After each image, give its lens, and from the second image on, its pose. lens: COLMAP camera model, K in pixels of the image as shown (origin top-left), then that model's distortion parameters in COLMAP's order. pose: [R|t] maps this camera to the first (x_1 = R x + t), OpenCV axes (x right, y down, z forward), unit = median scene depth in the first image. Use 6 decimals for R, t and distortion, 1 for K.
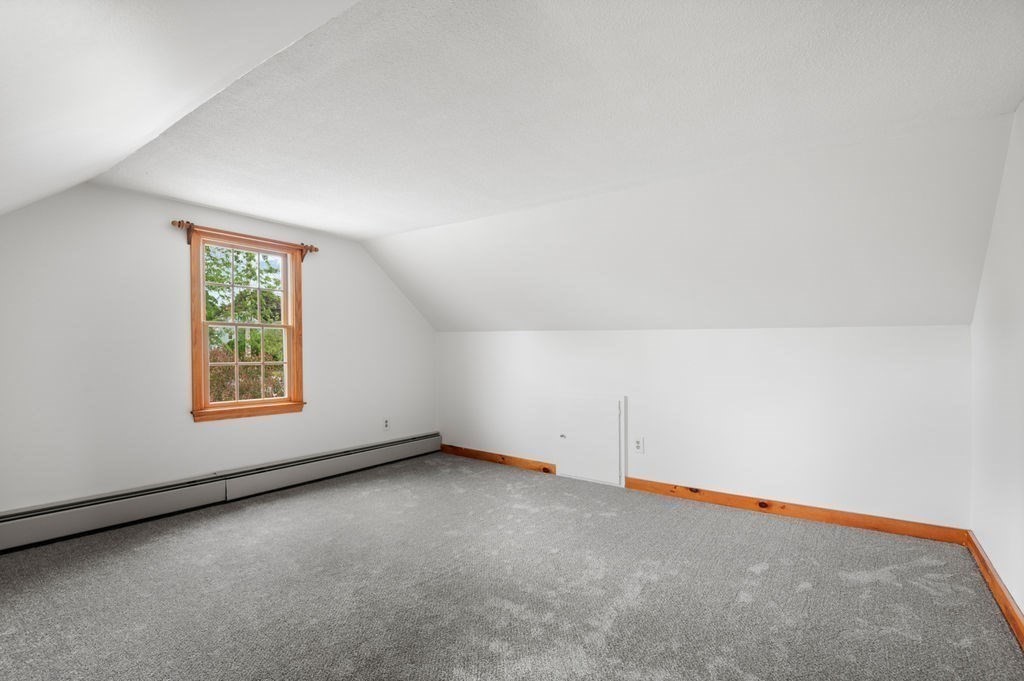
lens RADIAL K [[481.6, 0, 512.0], [0, 481.6, 340.5], [0, 0, 1]] dist [0.001349, -0.000389]
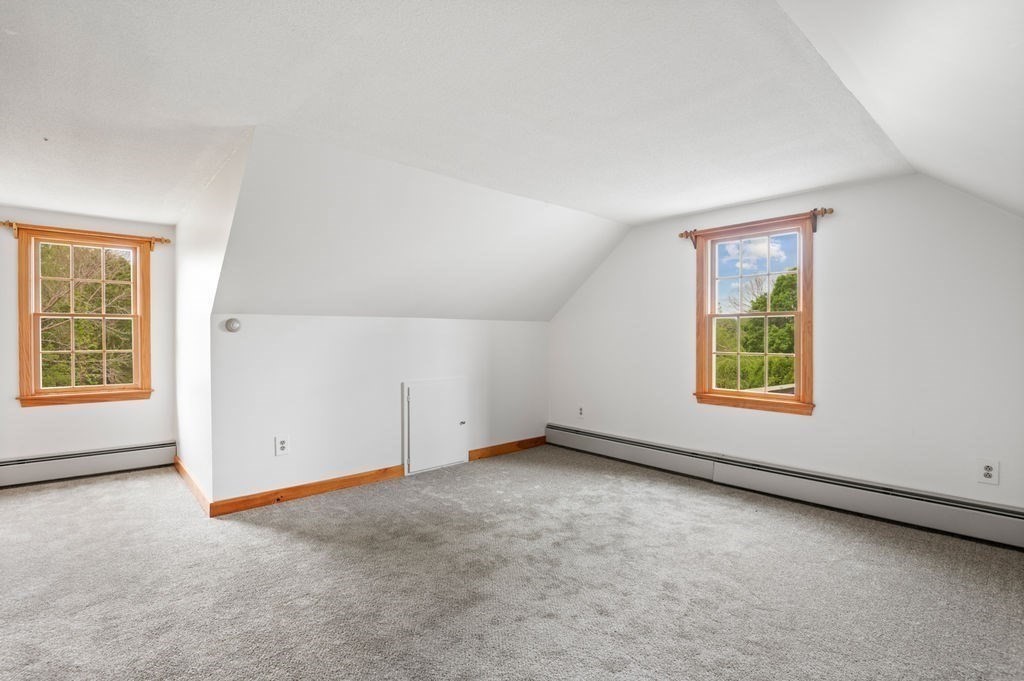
lens RADIAL K [[481.6, 0, 512.0], [0, 481.6, 340.5], [0, 0, 1]] dist [0.001349, -0.000389]
pose [[-0.190837, -0.001069, -0.981621, 0.506676], [0.015146, 0.999877, -0.004033, 0.017107], [0.981505, -0.015638, -0.190797, 0.719054]]
